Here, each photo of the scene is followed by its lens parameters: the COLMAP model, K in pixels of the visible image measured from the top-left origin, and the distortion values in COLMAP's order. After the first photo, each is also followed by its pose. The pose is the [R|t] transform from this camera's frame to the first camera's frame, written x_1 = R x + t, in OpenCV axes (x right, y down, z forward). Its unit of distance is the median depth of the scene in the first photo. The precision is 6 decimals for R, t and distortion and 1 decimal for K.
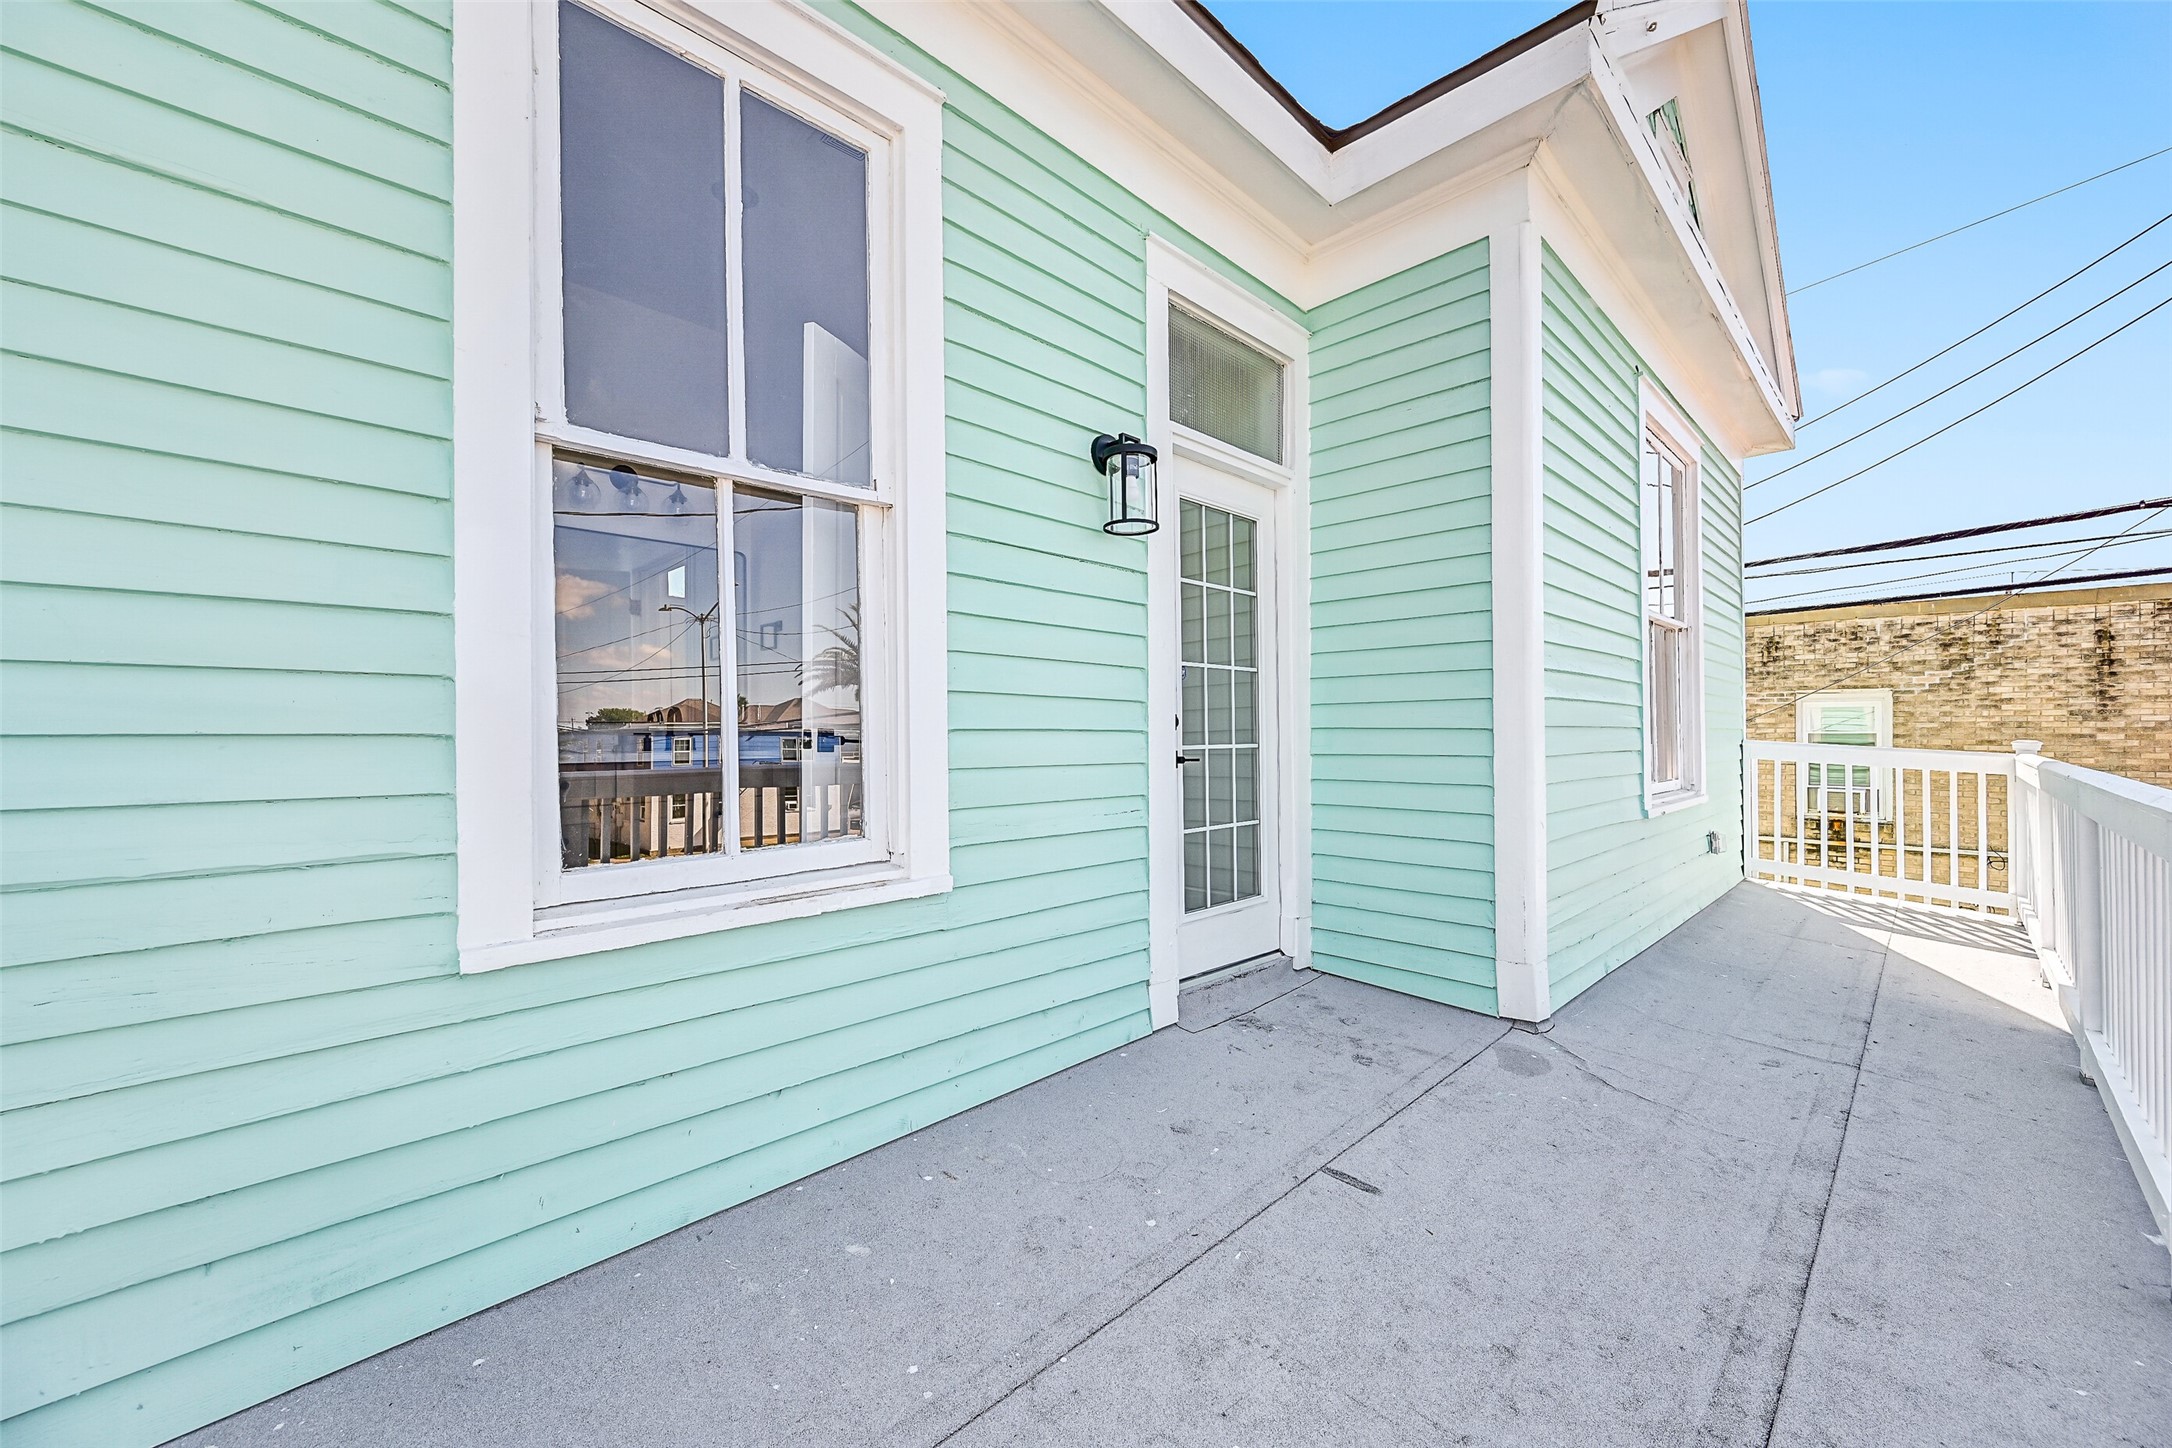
lens RADIAL K [[858.4, 0, 1096.6], [0, 858.4, 728.3], [0, 0, 1]] dist [-0.005546, 0.001962]
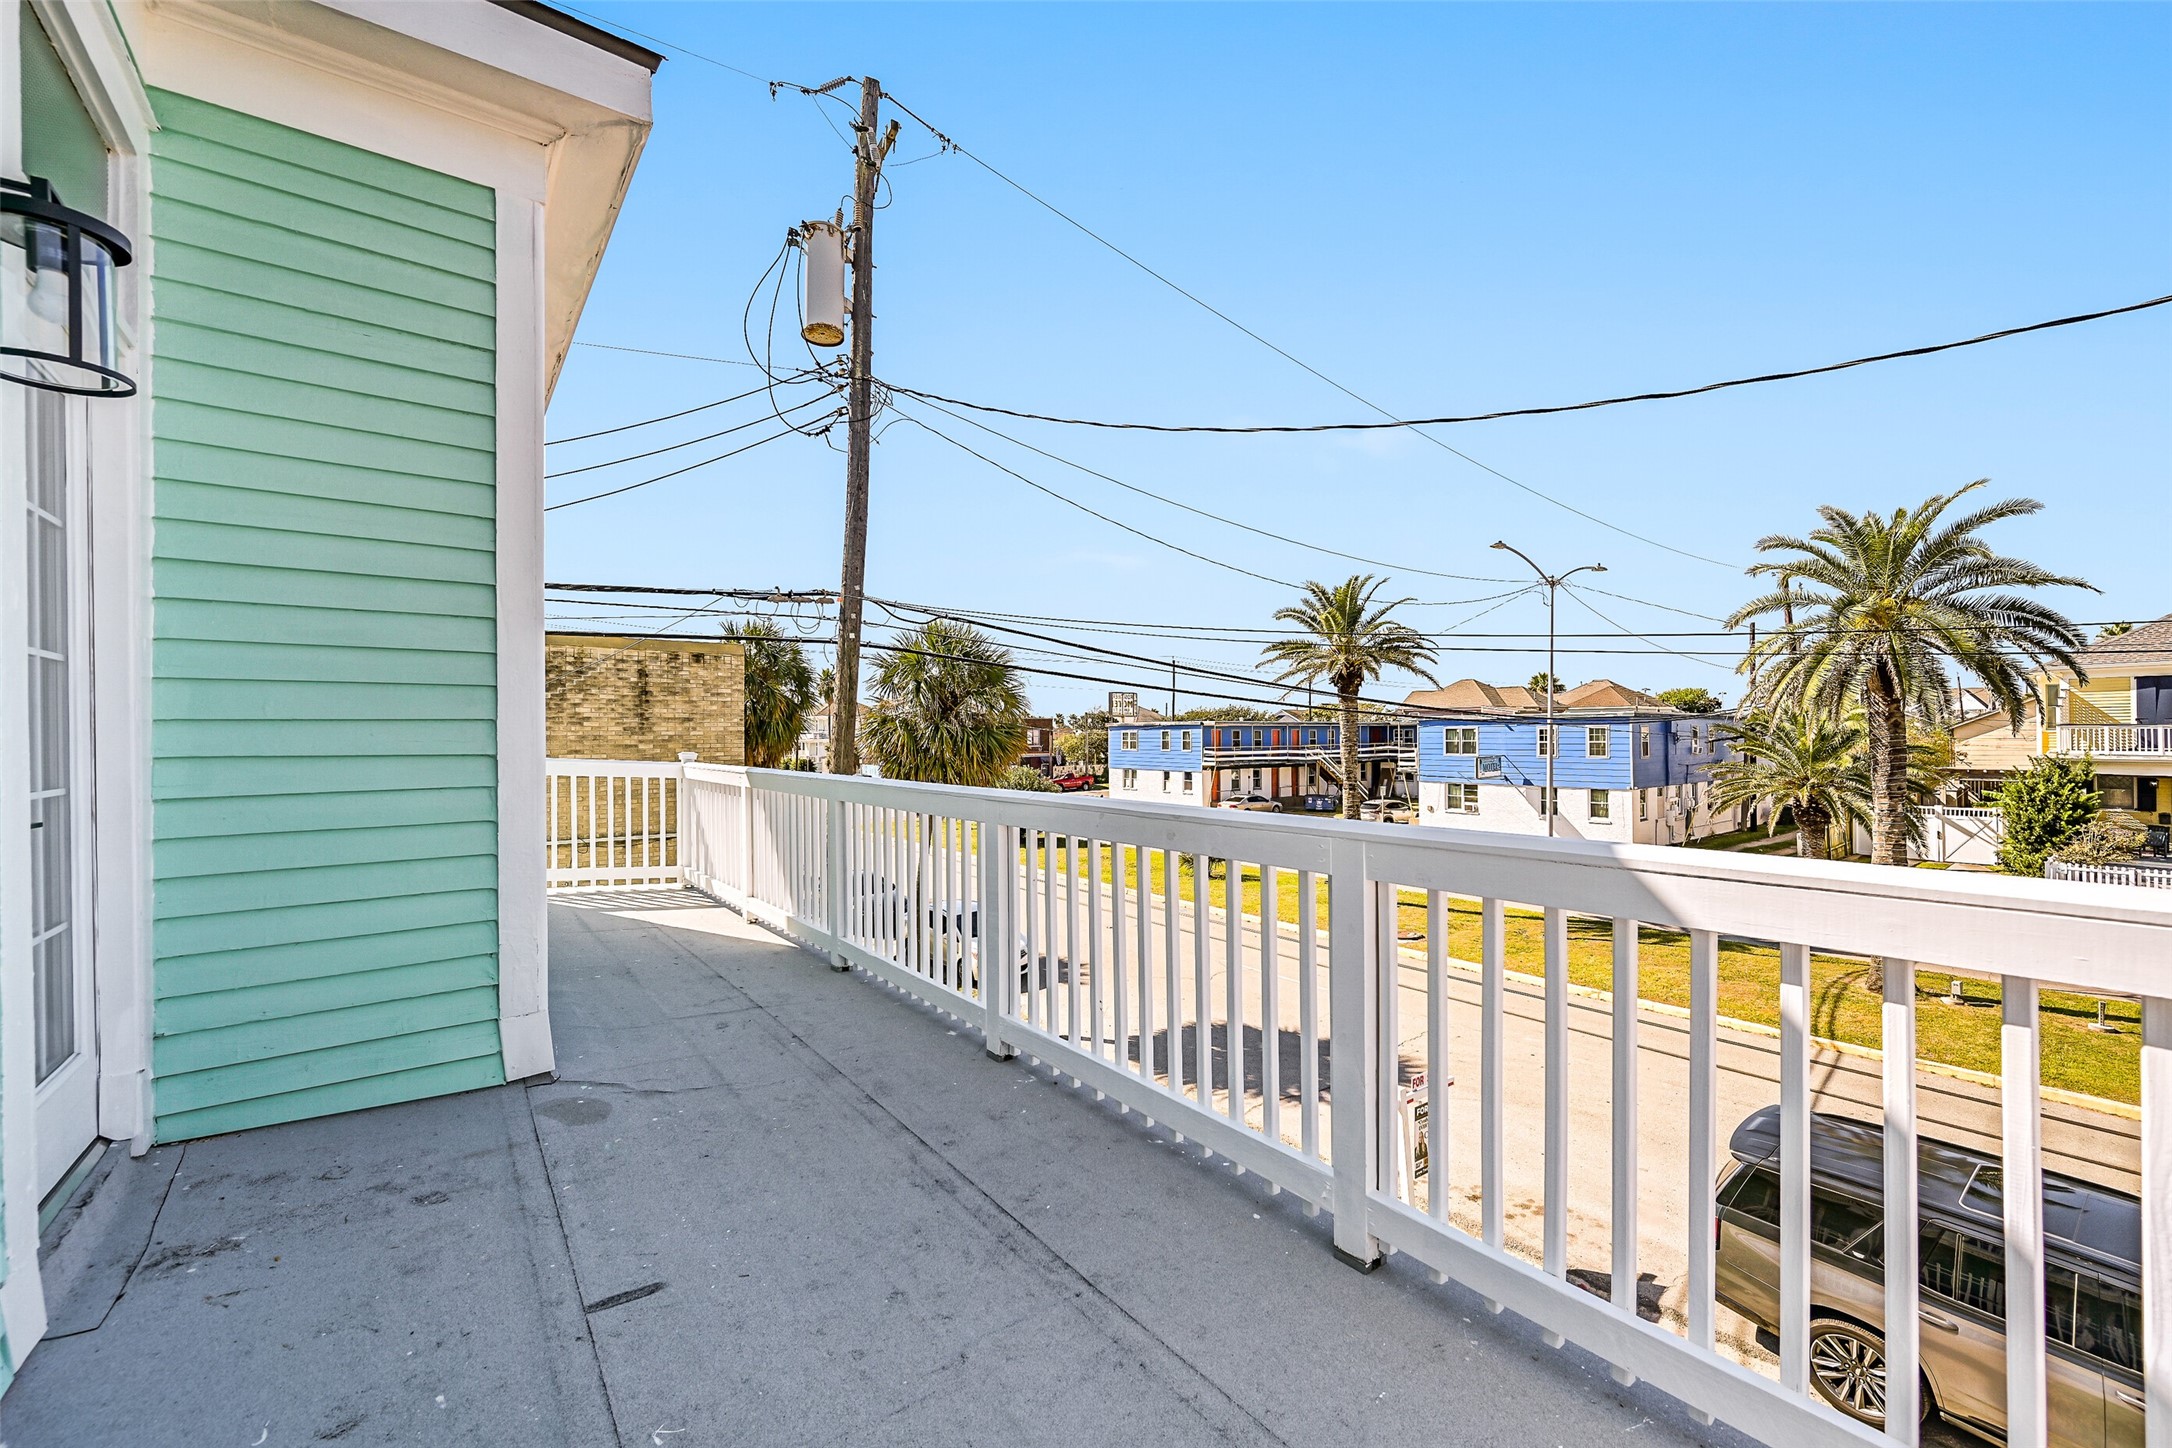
lens RADIAL K [[858.4, 0, 1097.1], [0, 858.4, 733.4], [0, 0, 1]] dist [-0.005546, 0.001962]
pose [[0.129597, 0.004333, 0.991557, -0.327840], [-0.000616, 0.999991, -0.004289, -0.018778], [-0.991567, -0.000055, 0.129598, 0.287980]]
